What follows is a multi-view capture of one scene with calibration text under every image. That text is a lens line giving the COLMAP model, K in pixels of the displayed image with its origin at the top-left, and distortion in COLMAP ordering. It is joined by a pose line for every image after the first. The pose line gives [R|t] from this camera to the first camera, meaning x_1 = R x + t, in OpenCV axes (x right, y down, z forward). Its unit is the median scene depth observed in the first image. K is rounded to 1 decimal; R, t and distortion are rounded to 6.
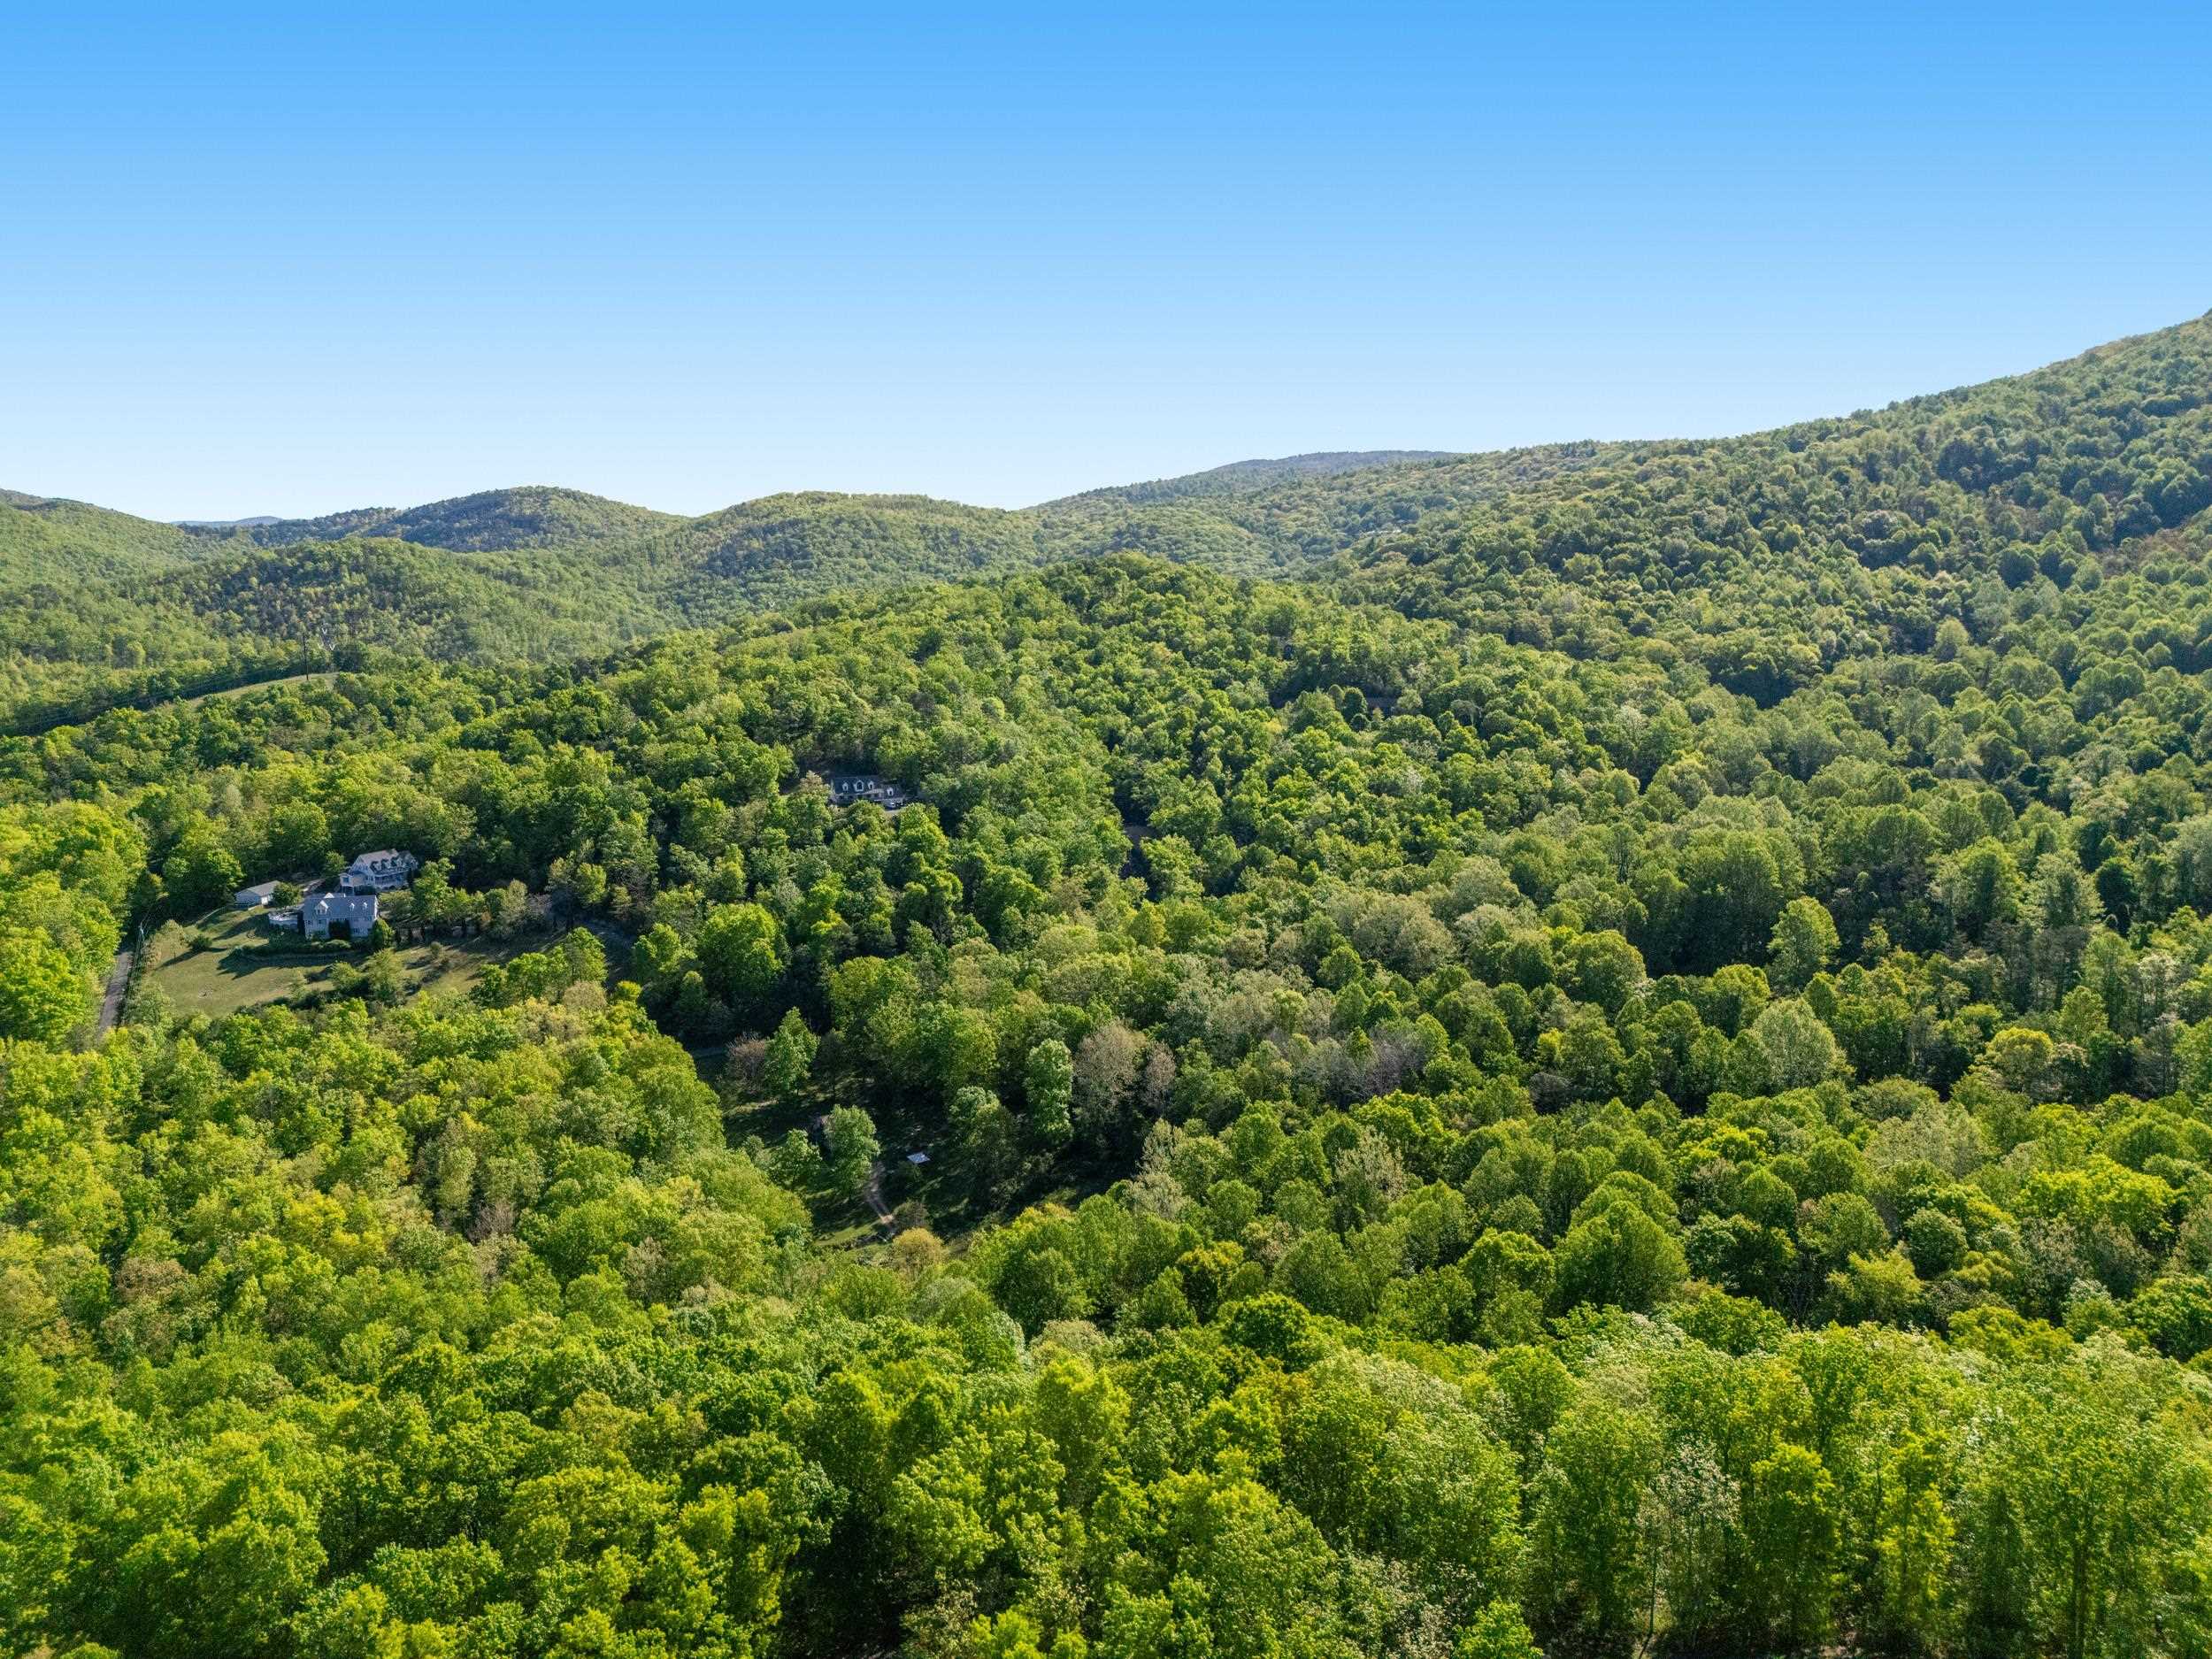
lens RADIAL K [[1594.2, 0, 1100.3], [0, 1594.2, 826.3], [0, 0, 1]] dist [0.043614, -0.035254]
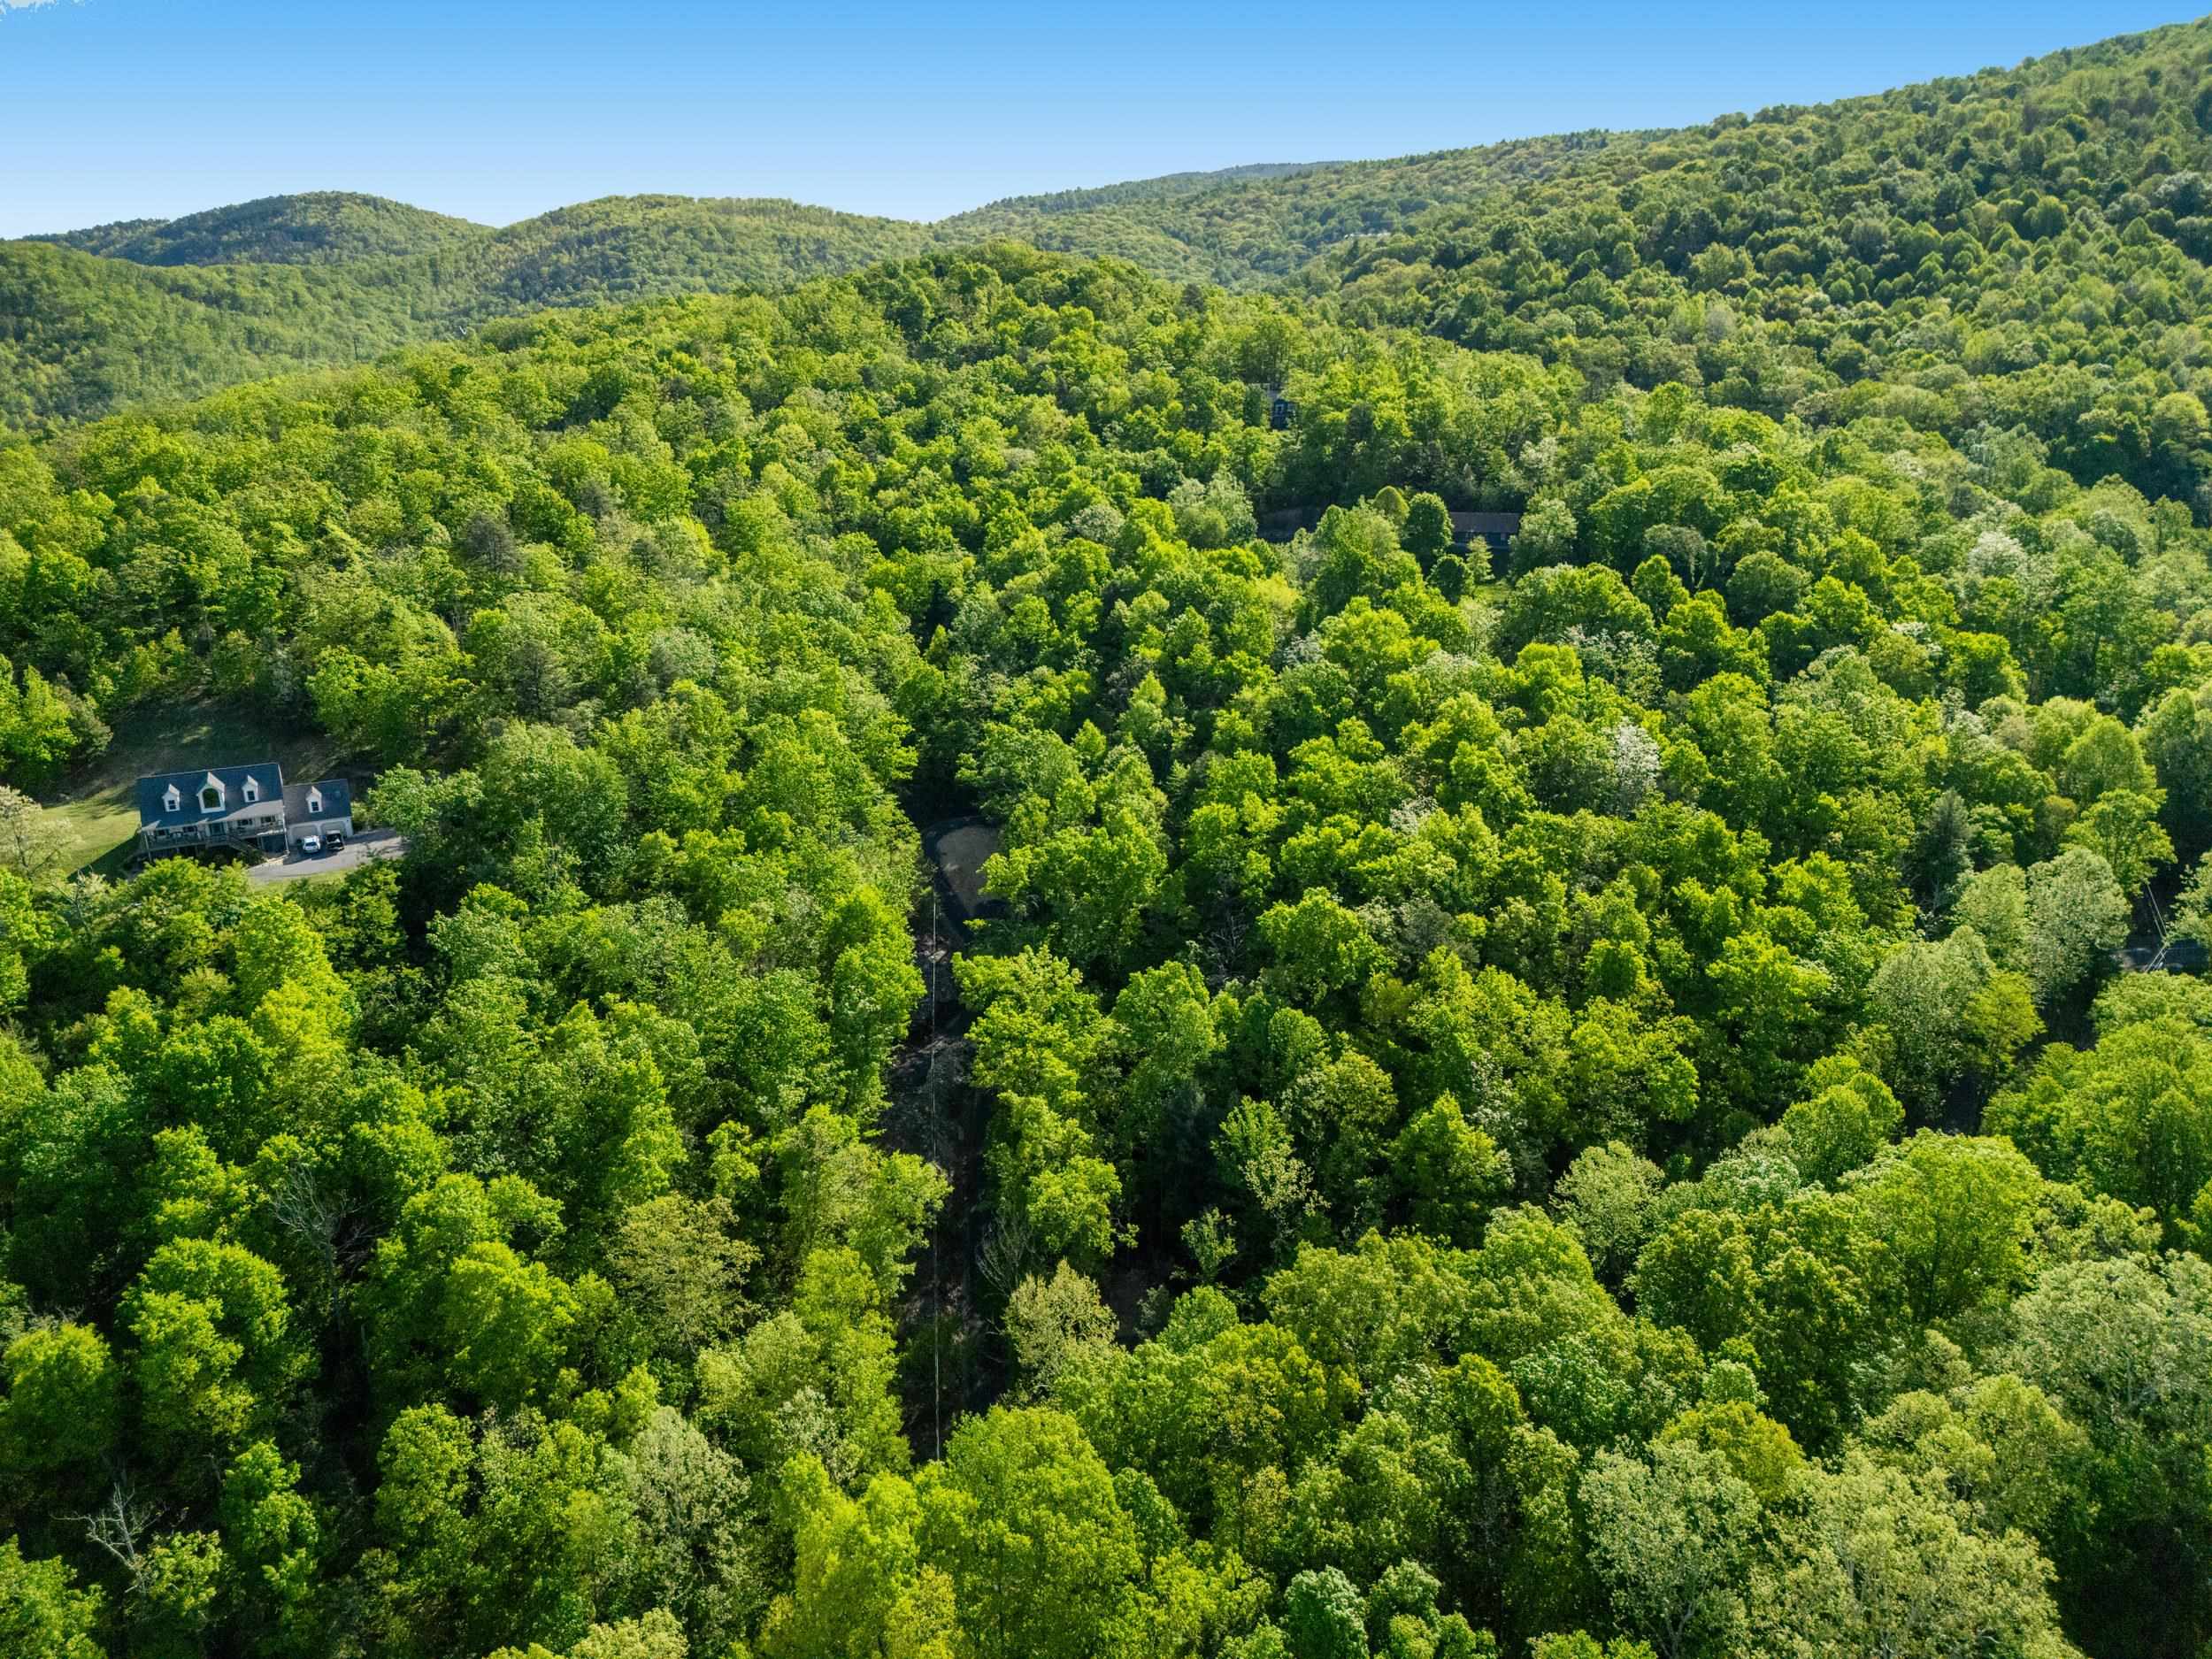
lens RADIAL K [[1594.2, 0, 1099.5], [0, 1594.2, 869.4], [0, 0, 1]] dist [0.043614, -0.035254]
pose [[0.998975, -0.015172, 0.042641, 0.029507], [0.007329, 0.983934, 0.178385, -0.052207], [-0.044662, -0.177889, 0.983036, 0.422511]]
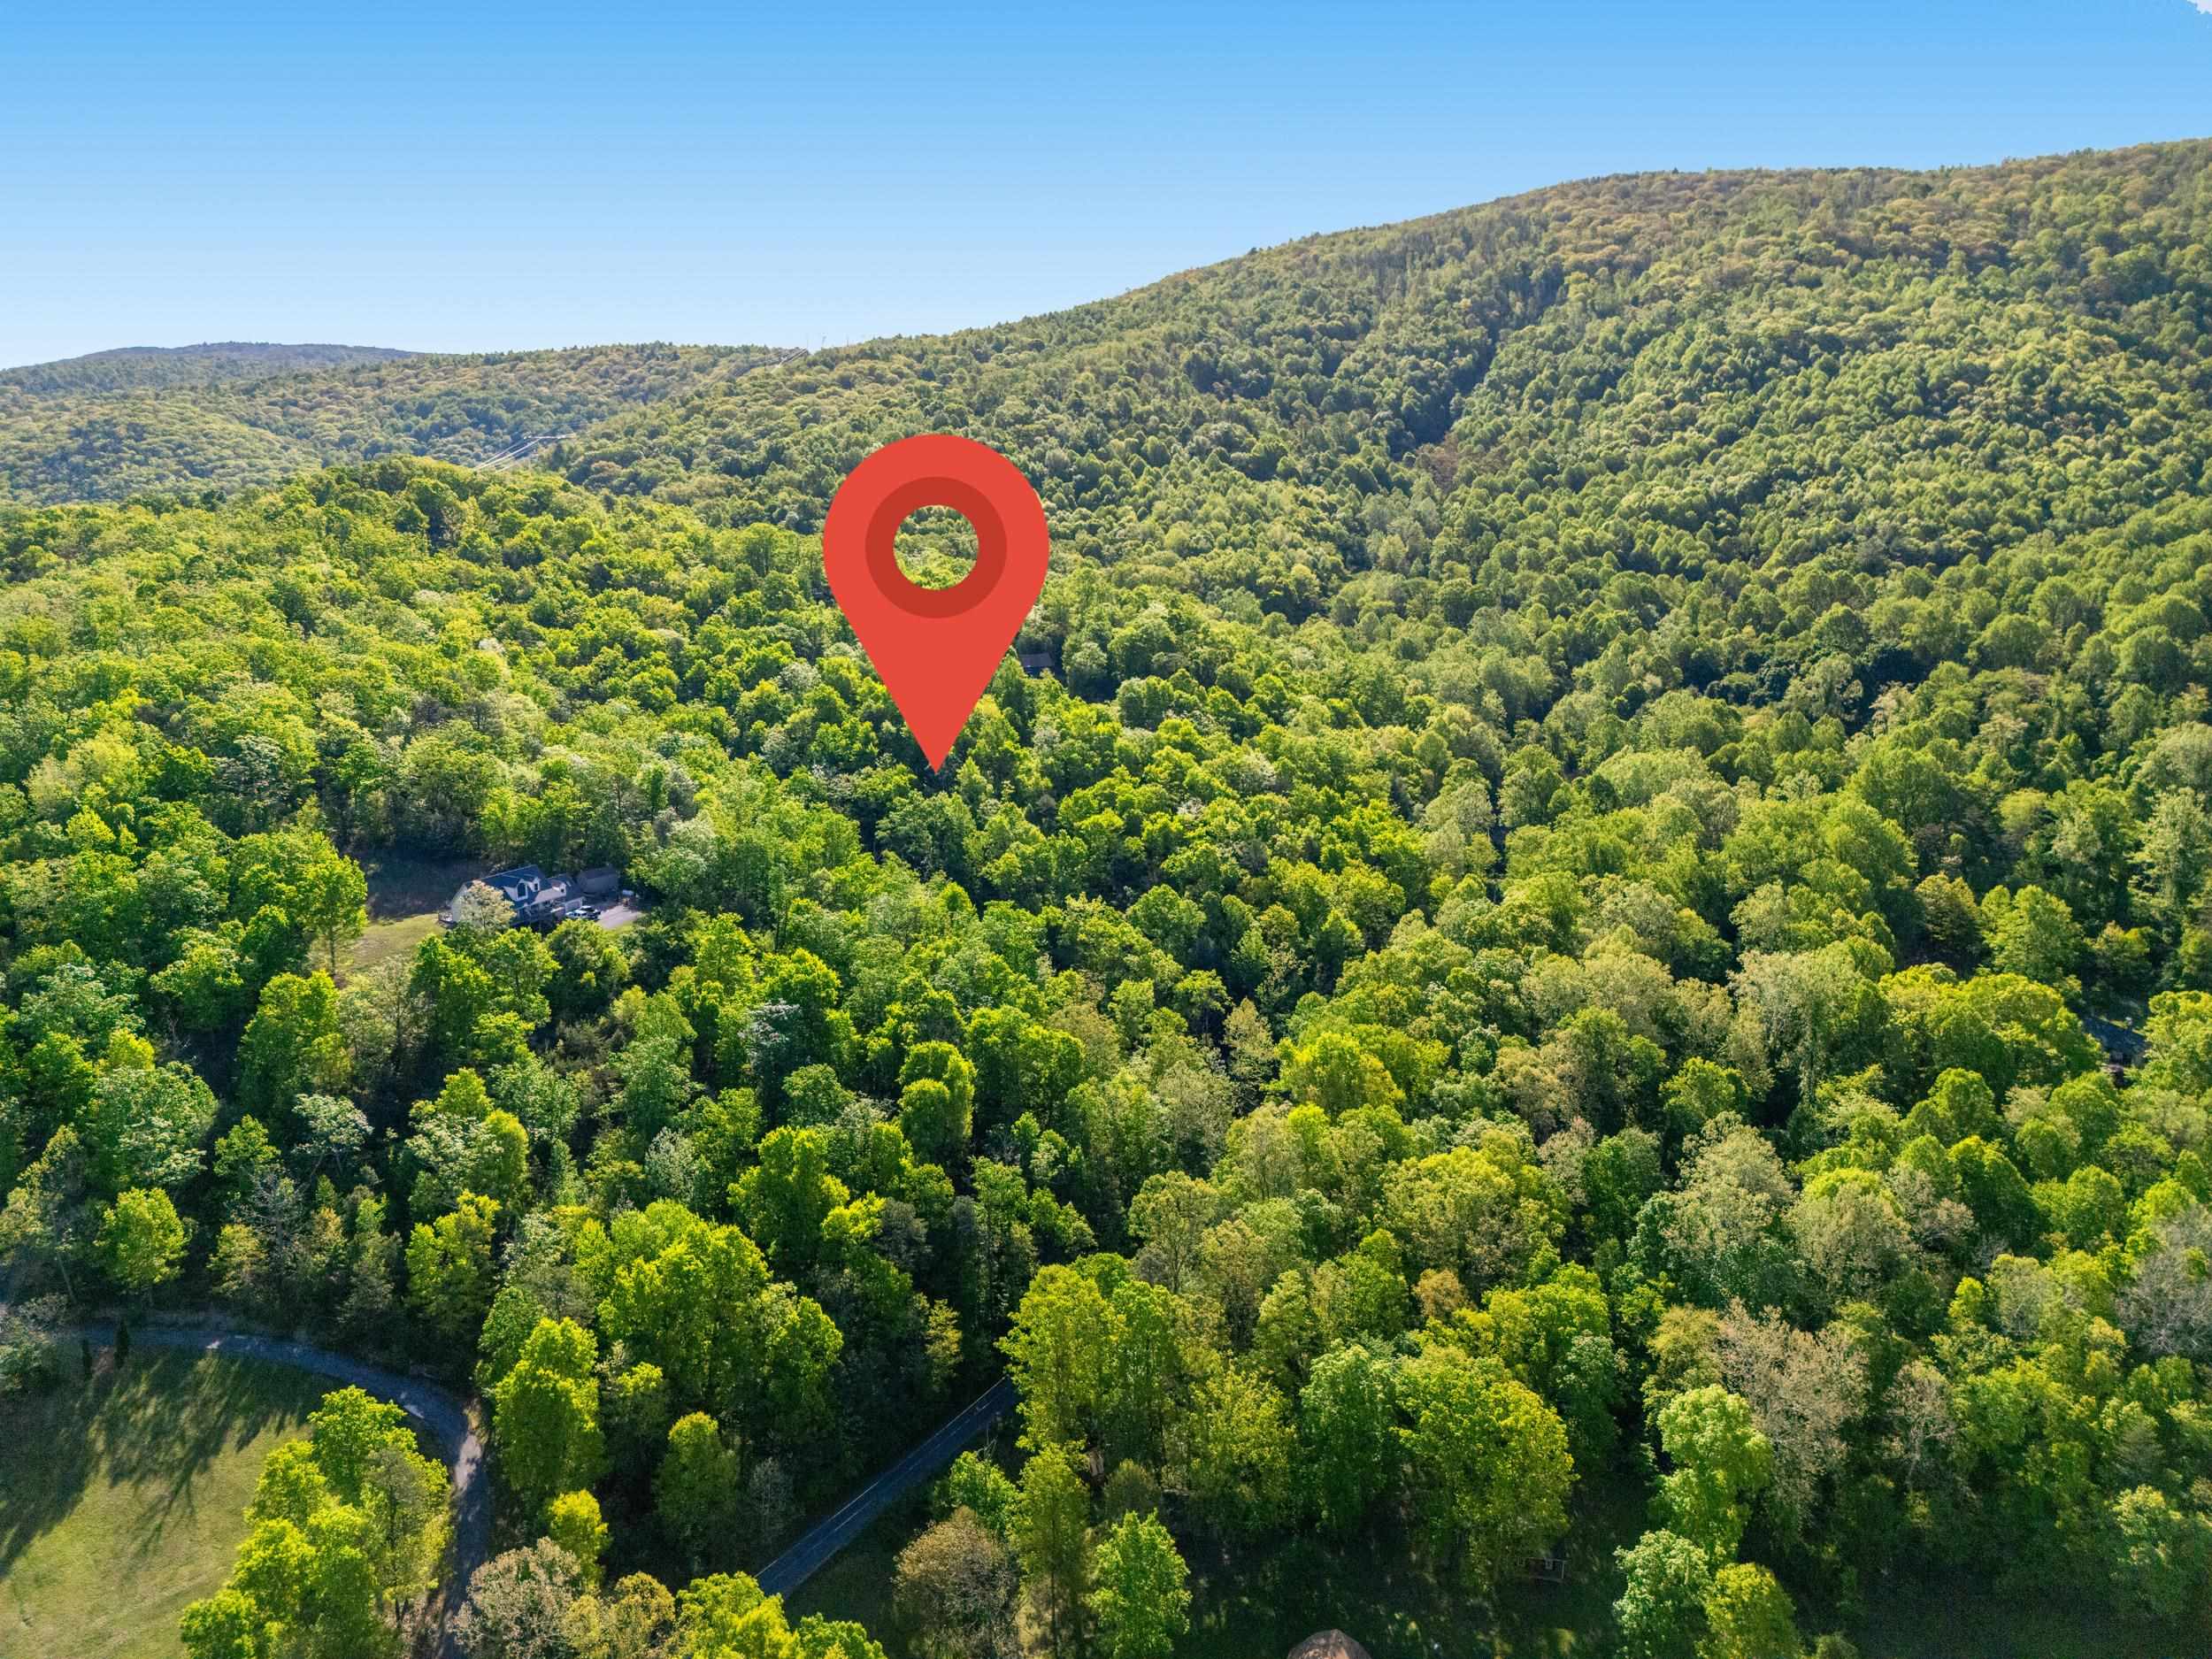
lens RADIAL K [[1594.2, 0, 1114.9], [0, 1594.2, 837.2], [0, 0, 1]] dist [0.043614, -0.035254]
pose [[0.799623, -0.131493, 0.585928, -0.211838], [0.097416, 0.991211, 0.089501, -0.049650], [-0.592547, -0.014489, 0.805405, 0.309345]]
